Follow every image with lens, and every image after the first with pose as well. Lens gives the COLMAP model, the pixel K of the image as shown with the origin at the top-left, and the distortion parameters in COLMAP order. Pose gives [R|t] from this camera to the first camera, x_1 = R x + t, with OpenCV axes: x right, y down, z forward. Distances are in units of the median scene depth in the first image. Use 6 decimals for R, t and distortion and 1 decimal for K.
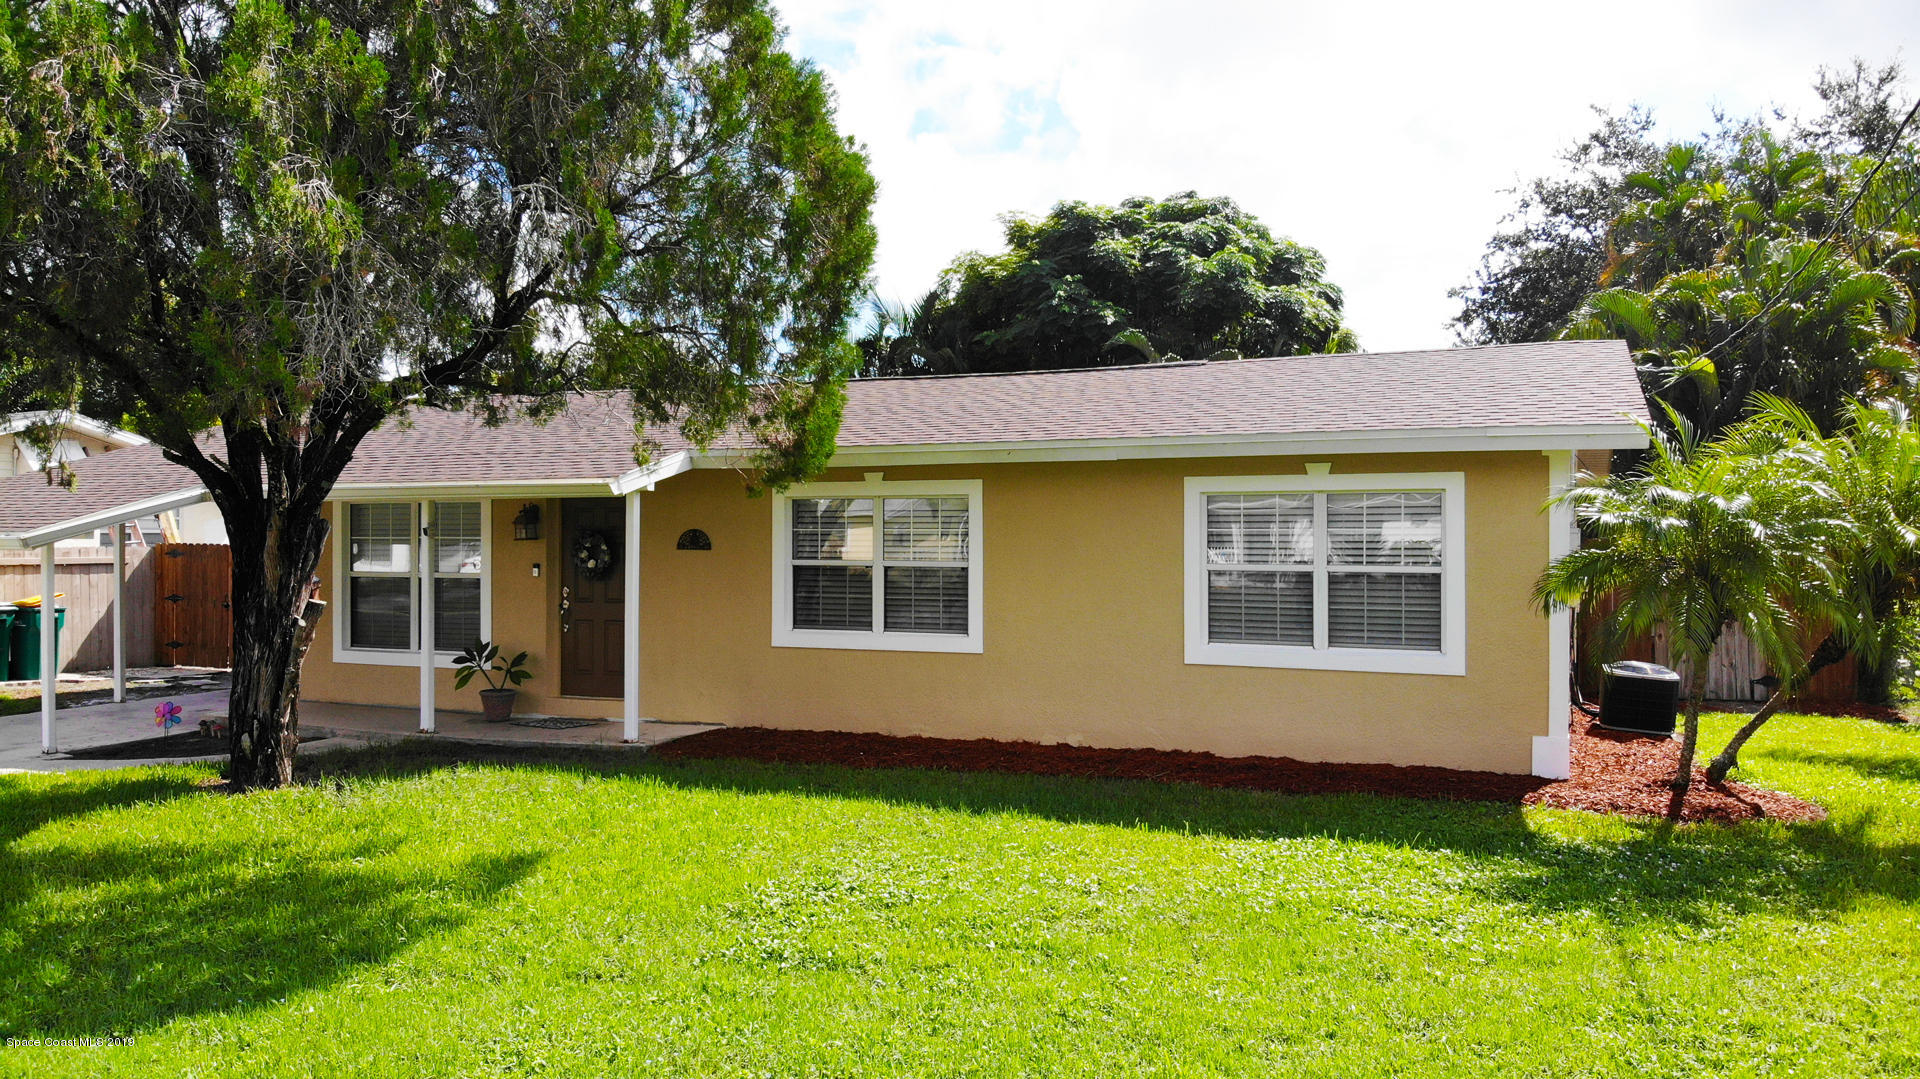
lens RADIAL K [[1412.9, 0, 967.0], [0, 1412.9, 522.6], [0, 0, 1]] dist [0.074427, -0.199784]
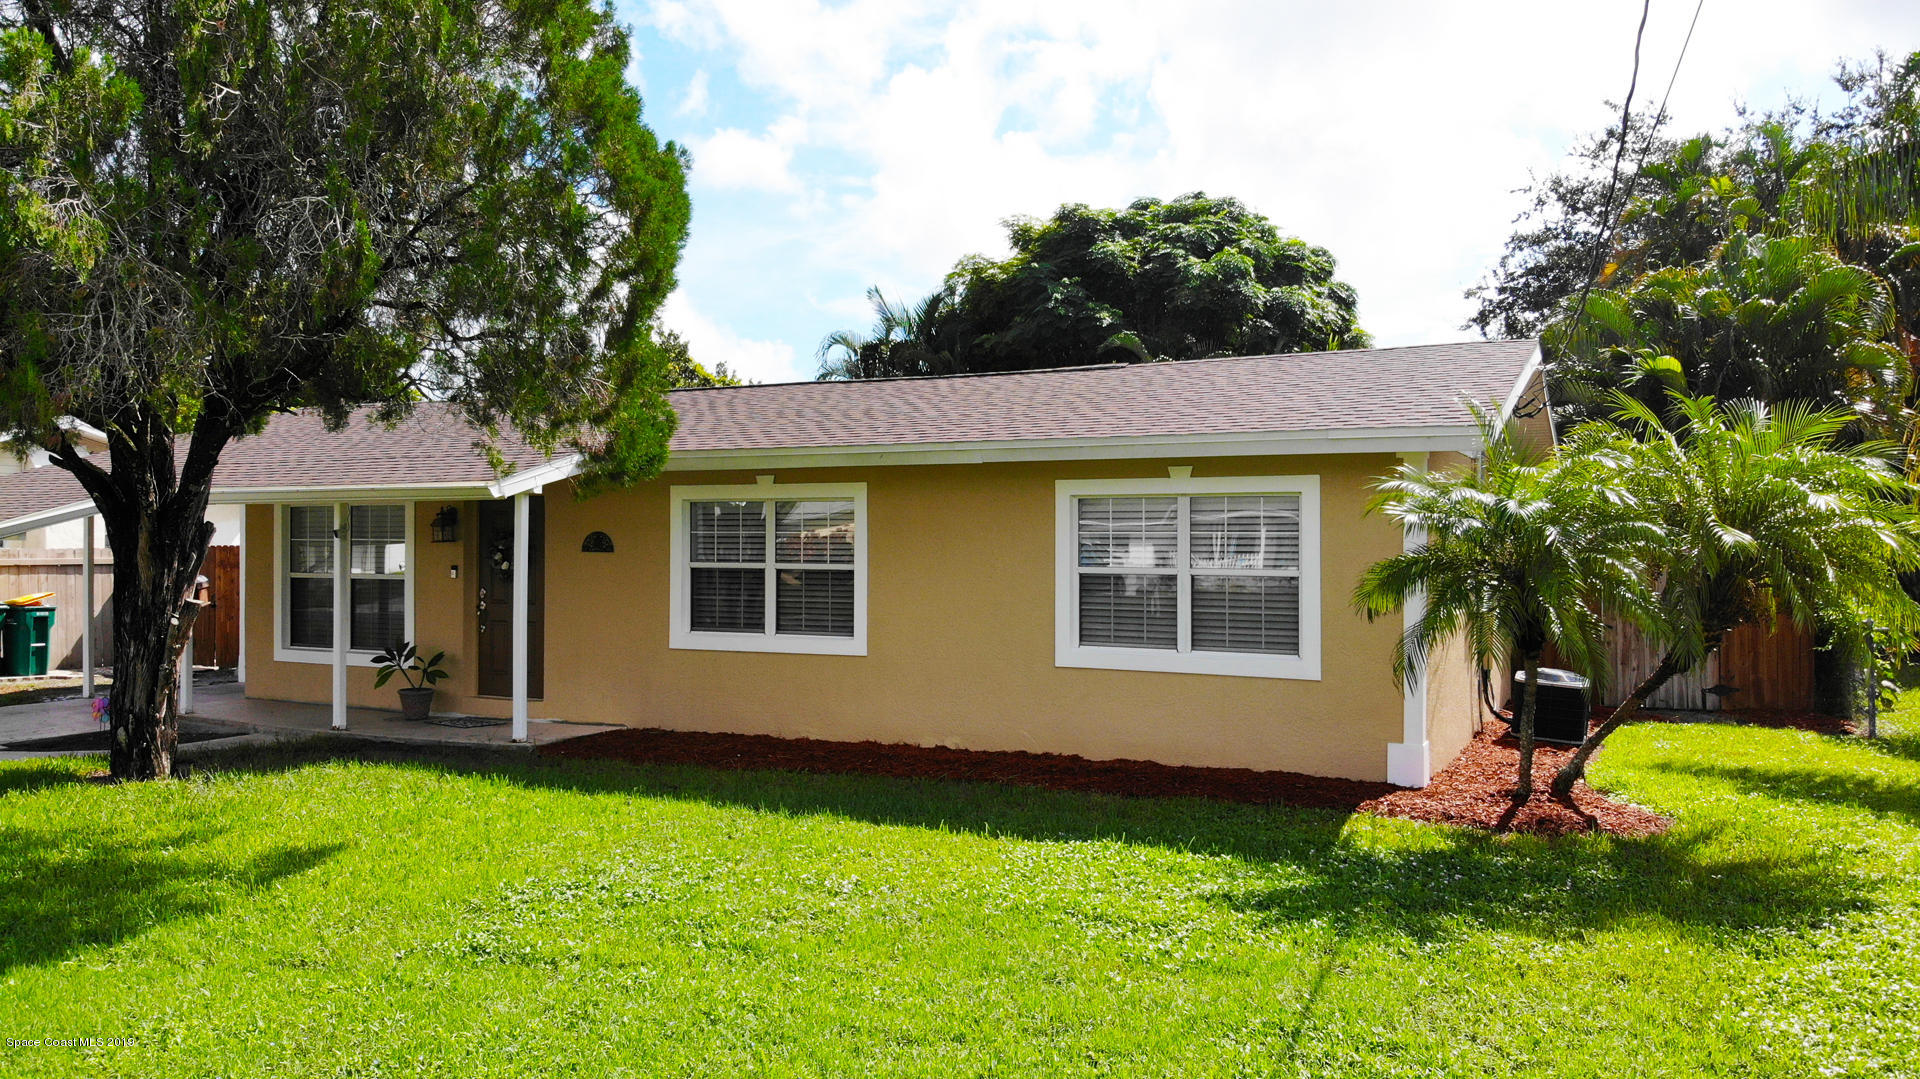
lens RADIAL K [[1412.9, 0, 967.0], [0, 1412.9, 522.6], [0, 0, 1]] dist [0.074427, -0.199784]
pose [[0.998521, 0.001167, -0.054354, 0.127827], [-0.001291, 0.999997, -0.002241, 0.000069], [0.054352, 0.002307, 0.998519, 0.000745]]
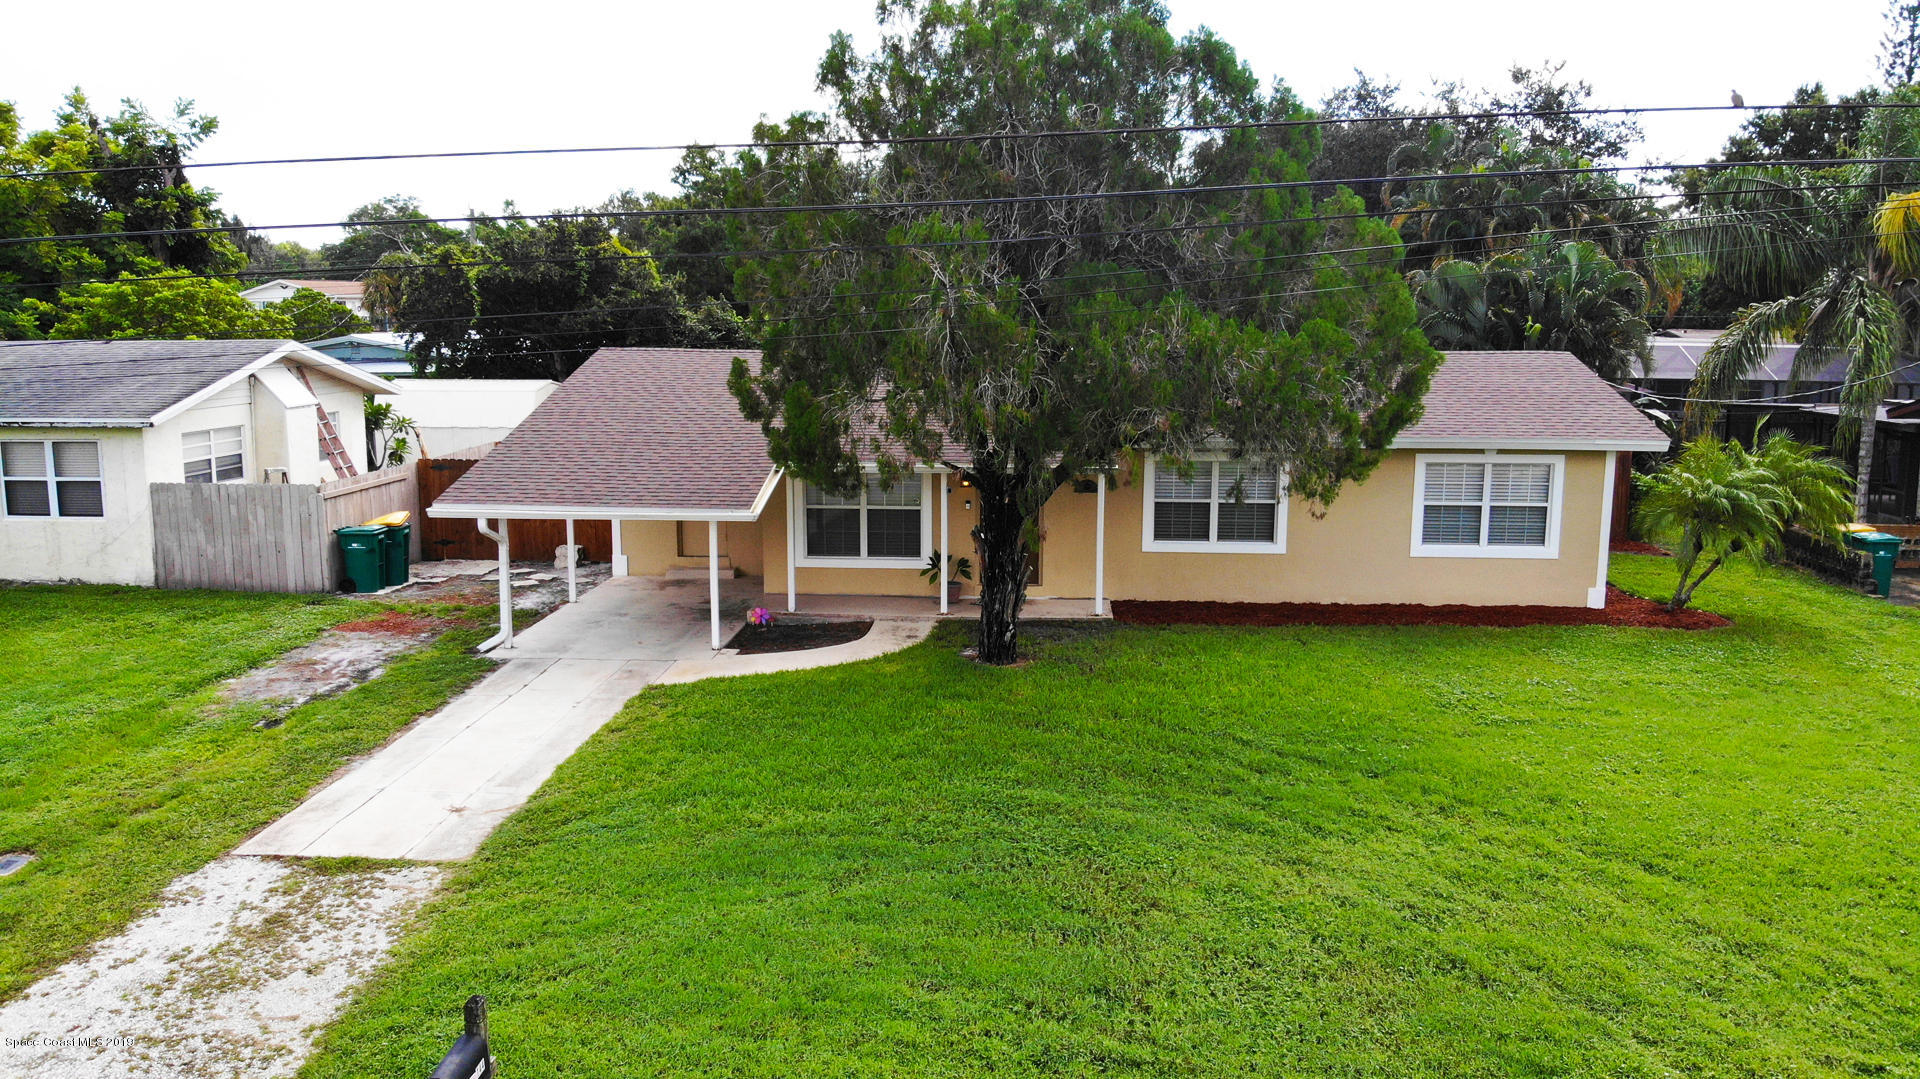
lens RADIAL K [[1418.2, 0, 946.2], [0, 1418.2, 526.5], [0, 0, 1]] dist [0.065037, -0.201233]
pose [[0.948573, -0.046097, 0.313183, -0.864163], [-0.004151, 0.987445, 0.157912, -0.197583], [-0.316530, -0.151091, 0.936472, -0.459676]]
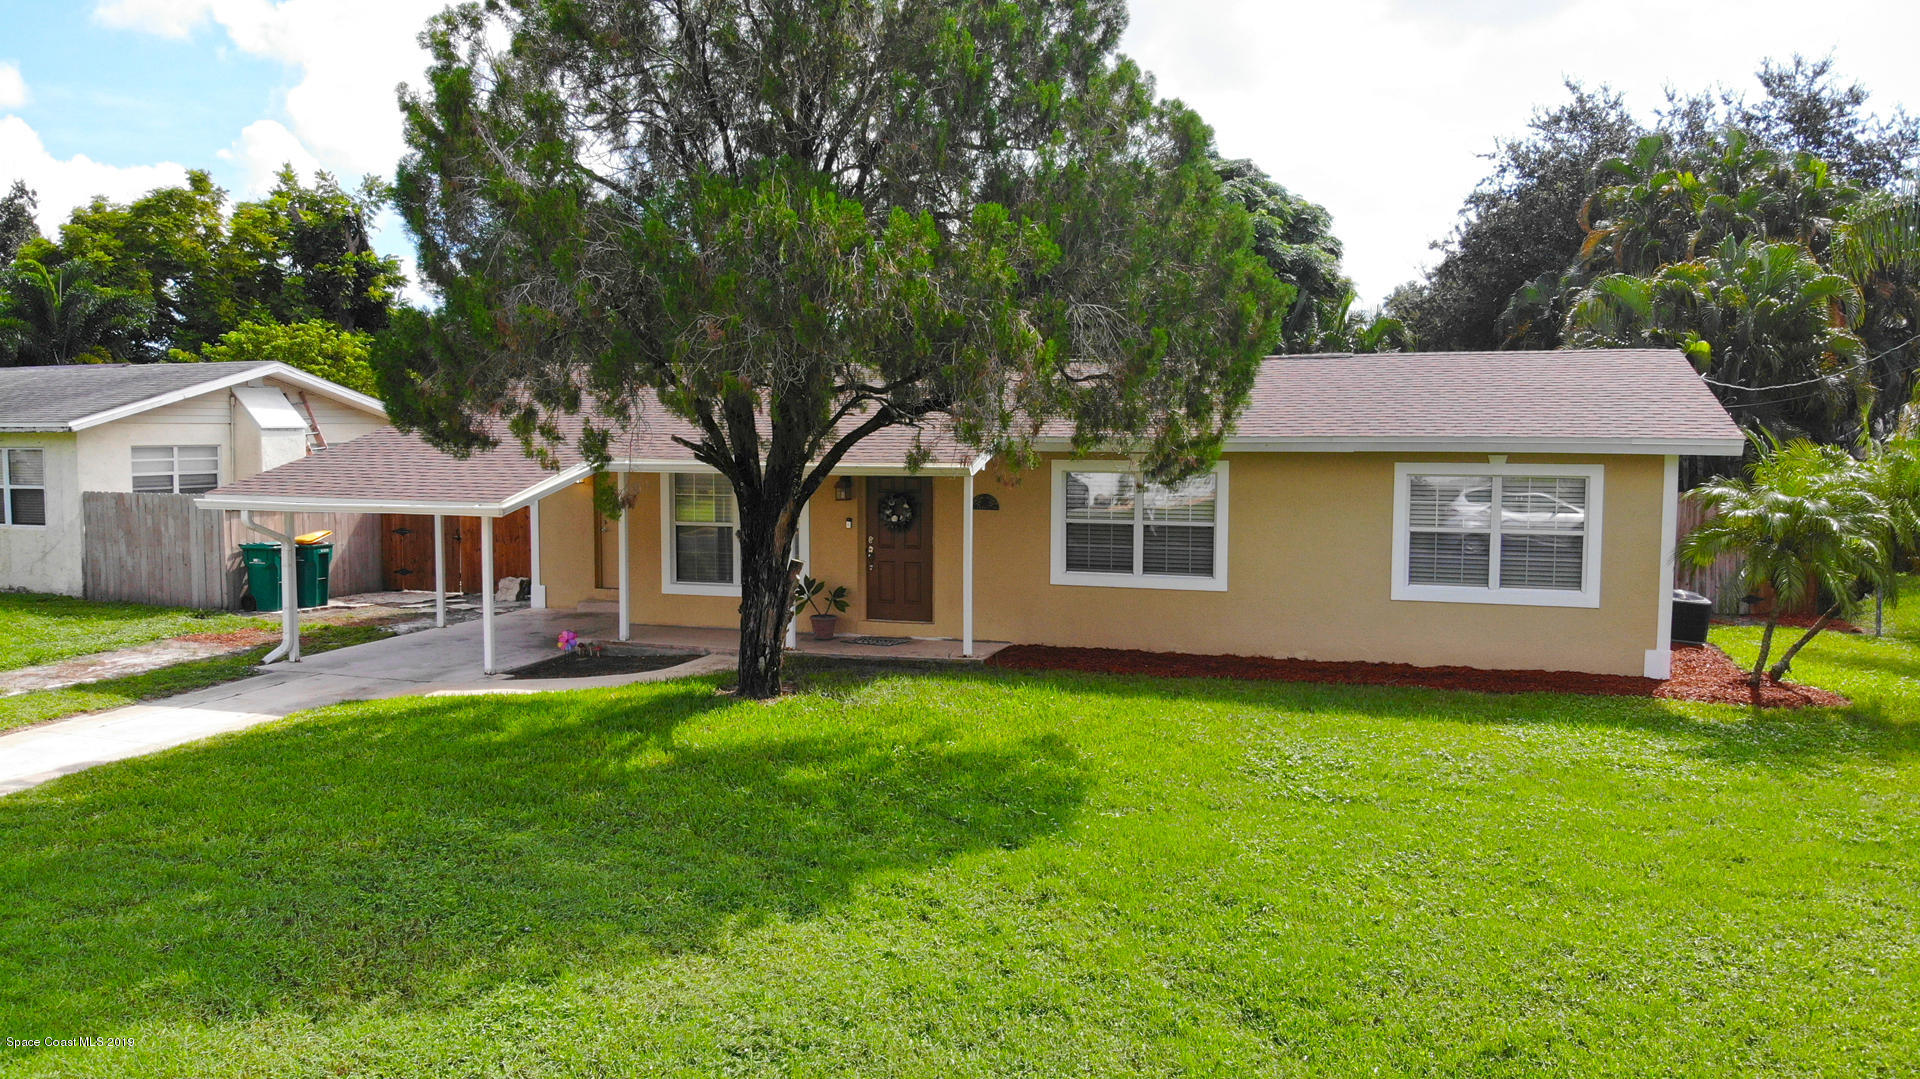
lens RADIAL K [[1418.2, 0, 946.2], [0, 1418.2, 526.5], [0, 0, 1]] dist [0.065037, -0.201233]
pose [[0.997489, -0.002522, 0.070777, -0.327103], [-0.003008, 0.996956, 0.077911, -0.067507], [-0.070758, -0.077929, 0.994445, -0.295985]]
